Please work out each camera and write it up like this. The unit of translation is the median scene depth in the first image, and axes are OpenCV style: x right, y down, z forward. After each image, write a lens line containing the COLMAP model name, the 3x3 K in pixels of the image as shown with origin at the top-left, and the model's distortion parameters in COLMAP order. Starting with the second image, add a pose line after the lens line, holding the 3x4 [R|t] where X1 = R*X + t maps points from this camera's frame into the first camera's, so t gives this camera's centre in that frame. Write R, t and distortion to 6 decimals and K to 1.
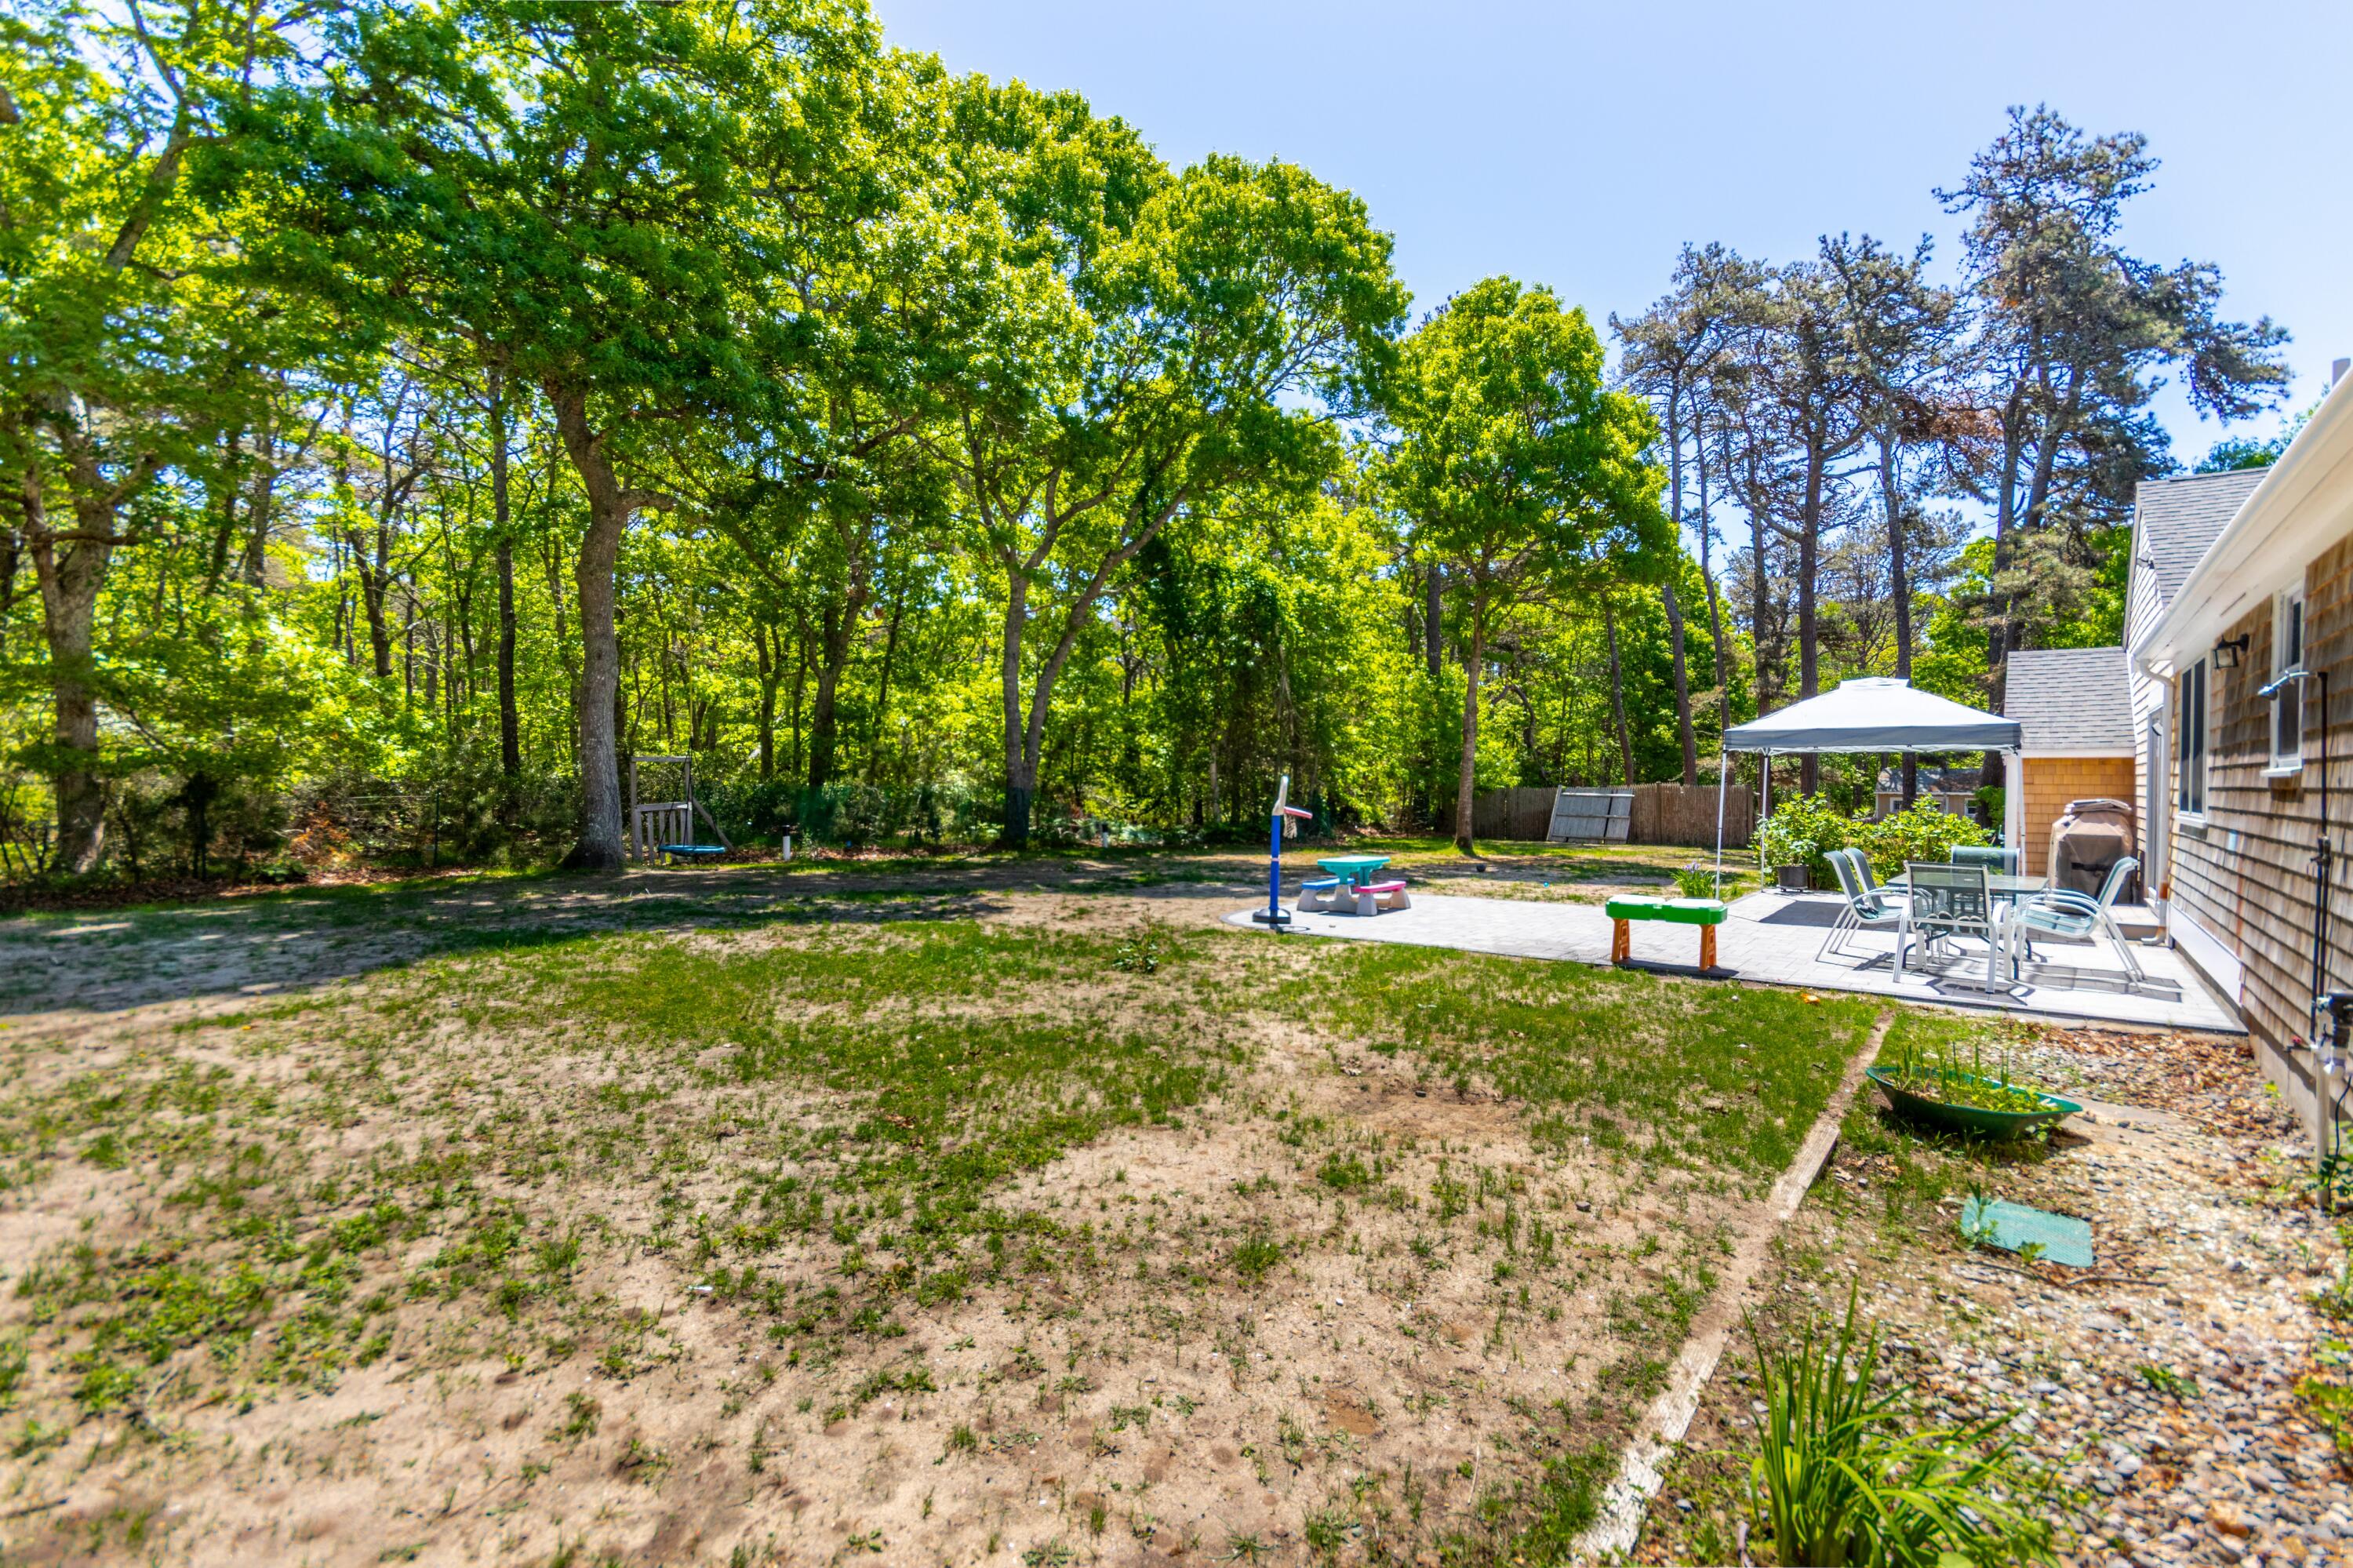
lens RADIAL K [[1077.5, 0, 1180.9], [0, 1077.5, 798.1], [0, 0, 1]] dist [0.003461, 0.001048]
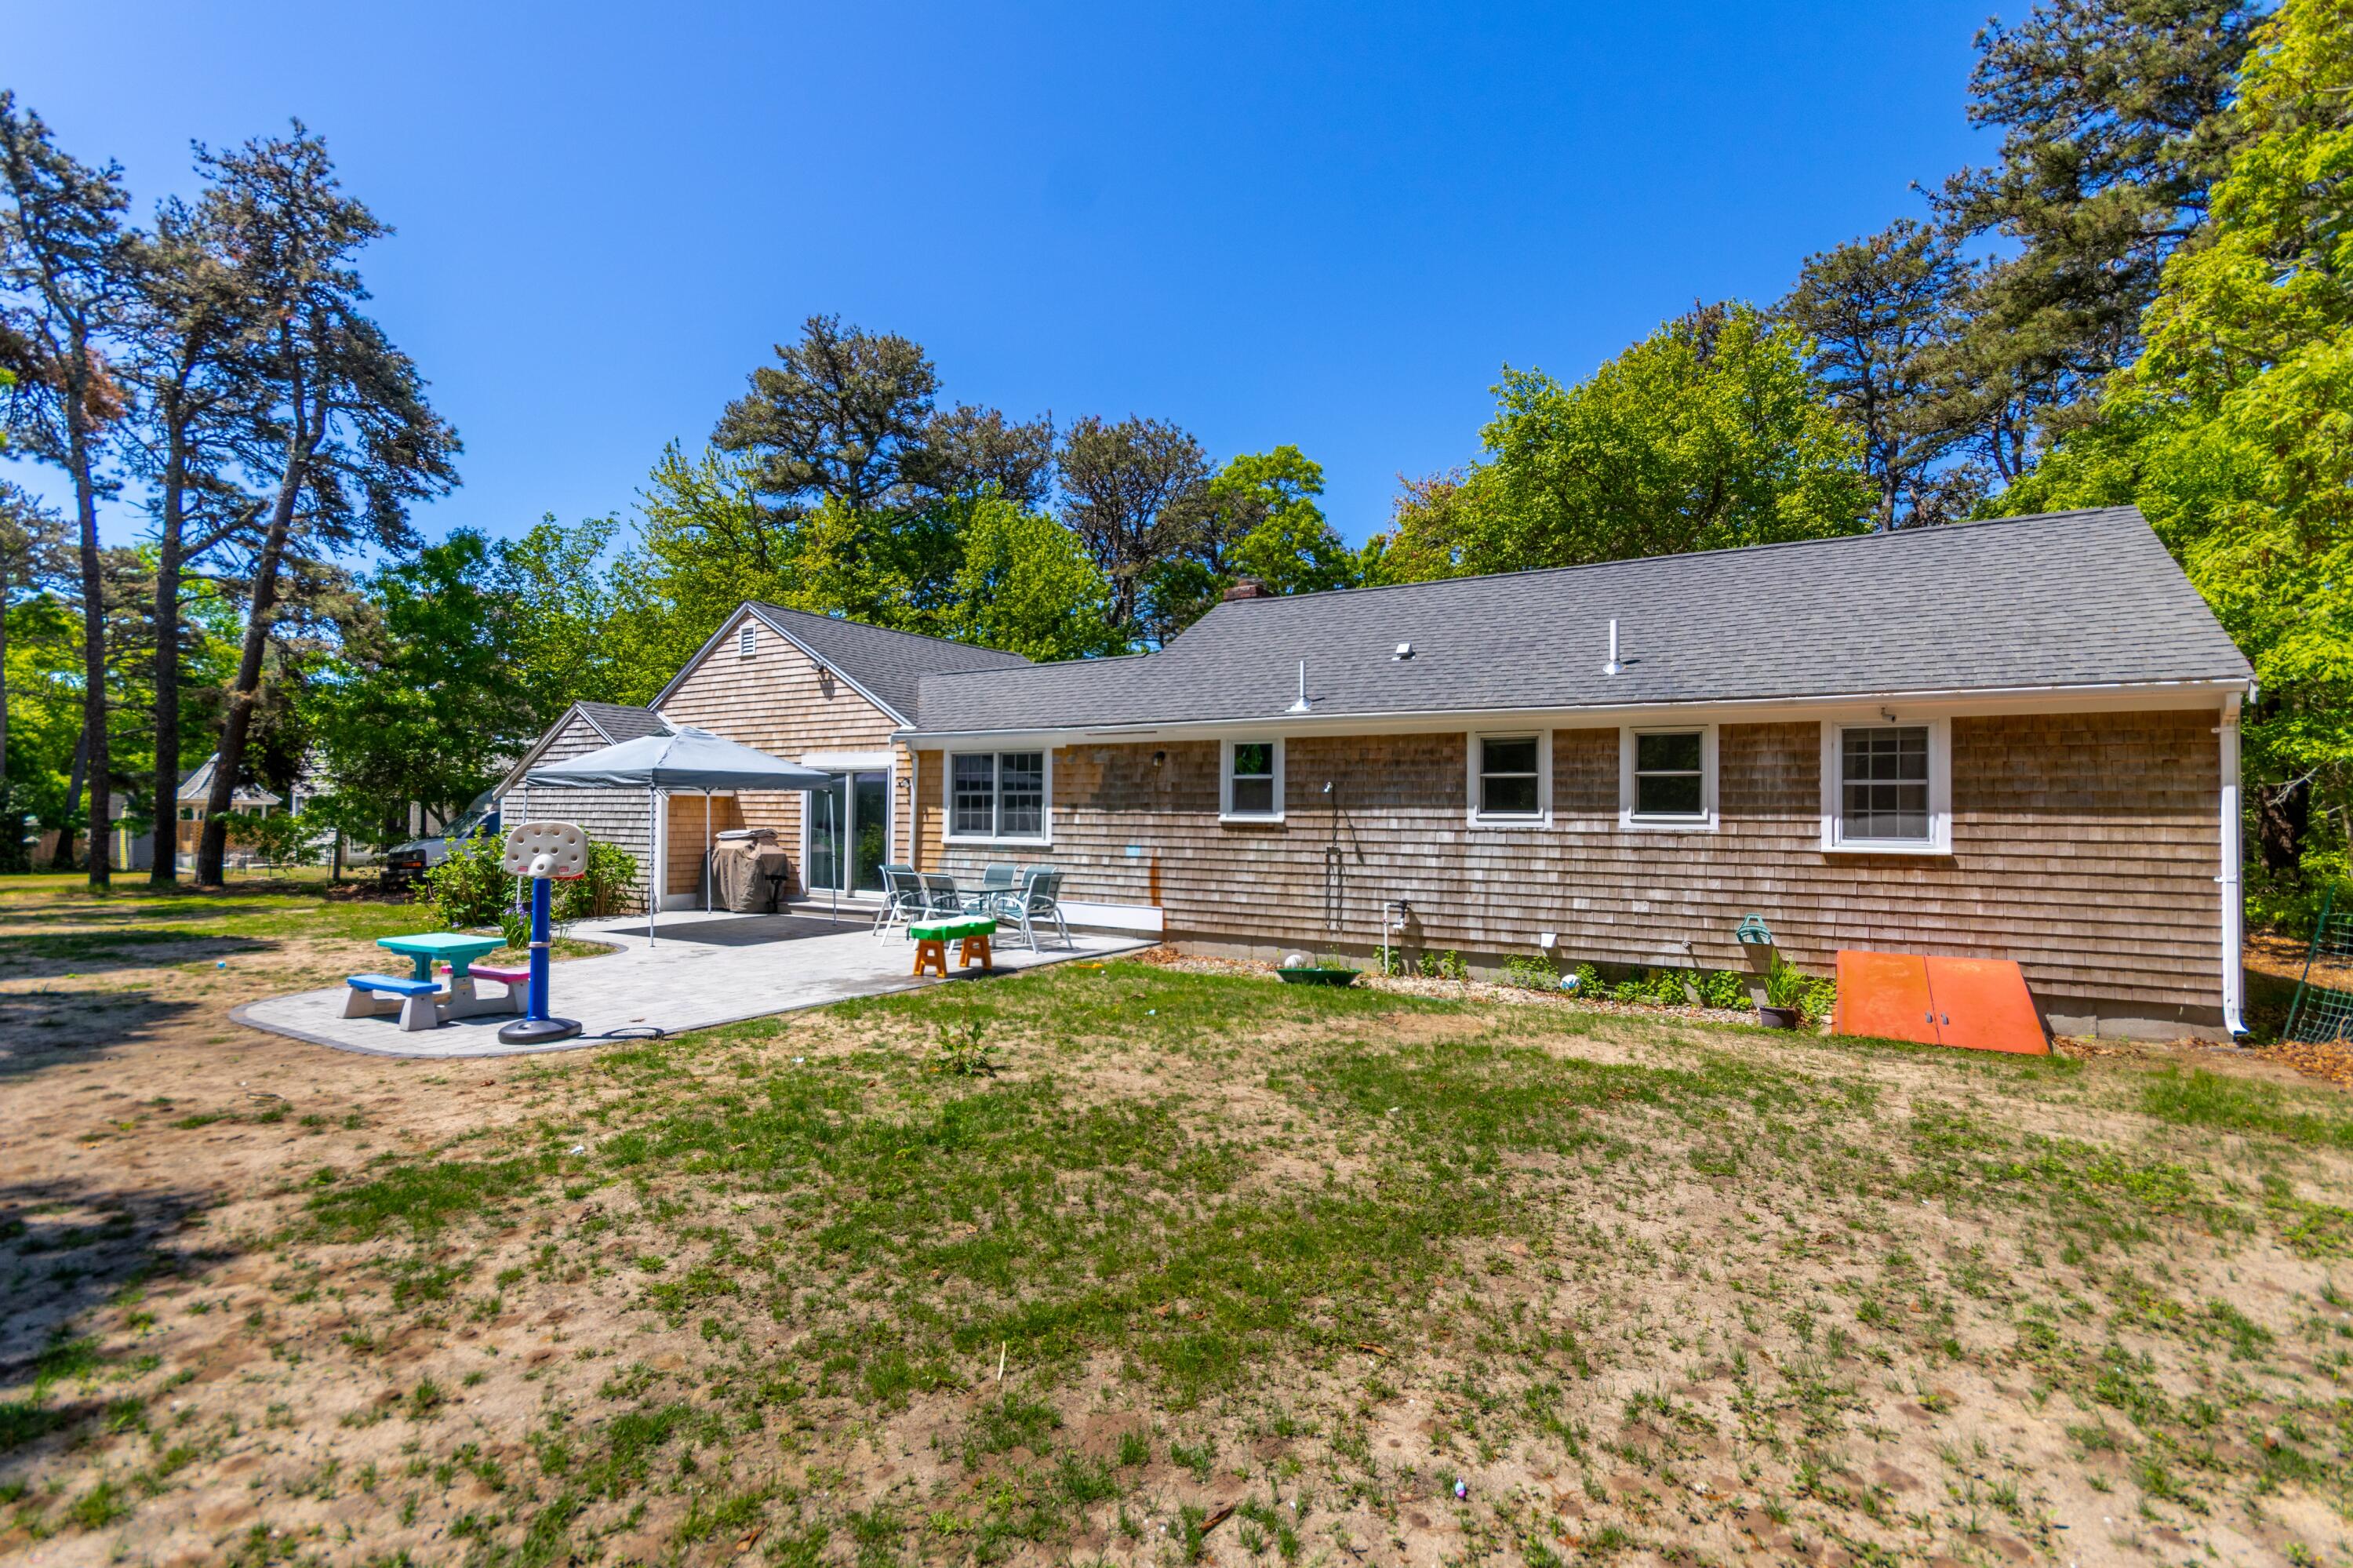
lens RADIAL K [[1077.5, 0, 1180.9], [0, 1077.5, 798.1], [0, 0, 1]] dist [0.003461, 0.001048]
pose [[-0.124263, 0.009014, 0.992208, -0.249660], [0.005849, 0.999948, -0.008351, -0.010323], [-0.992232, 0.004766, -0.124309, 0.277120]]
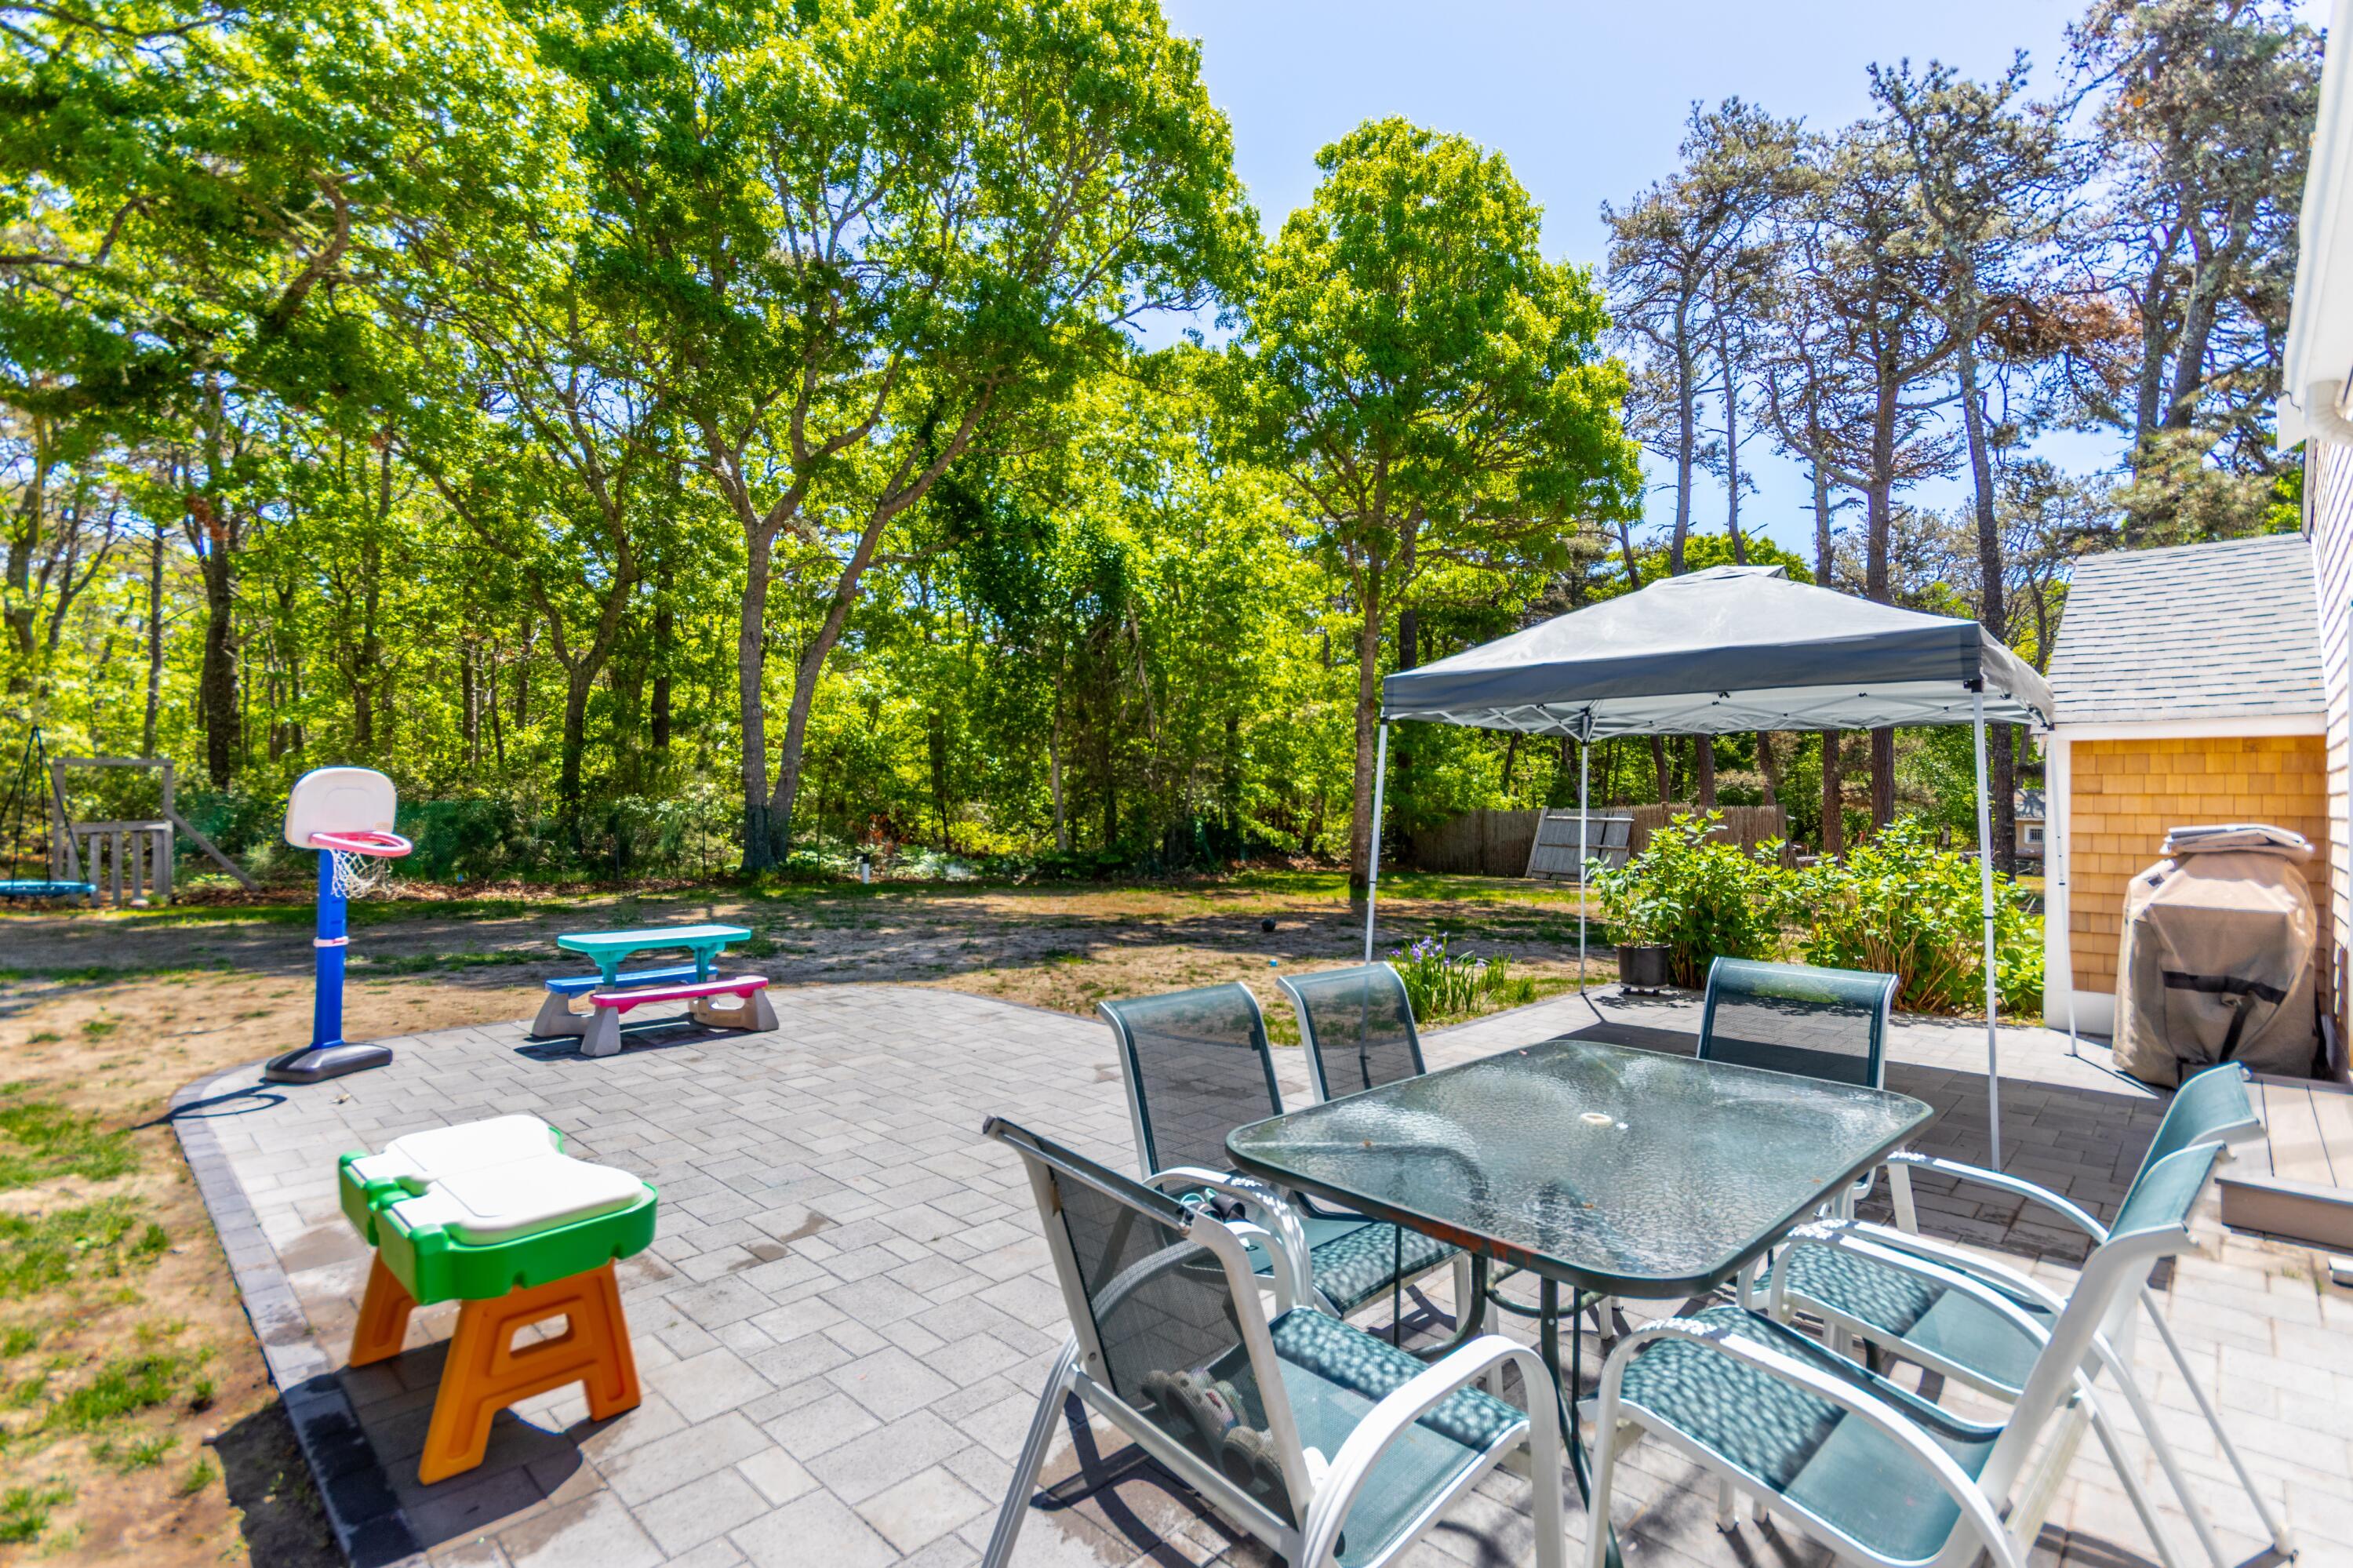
lens RADIAL K [[1086.6, 0, 1176.7], [0, 1086.6, 799.4], [0, 0, 1]] dist [-0.000236, -0.000893]
pose [[0.994369, 0.004366, -0.105886, 0.201719], [-0.006677, 0.999747, -0.021478, 0.001286], [0.105766, 0.022064, 0.994146, 0.222090]]
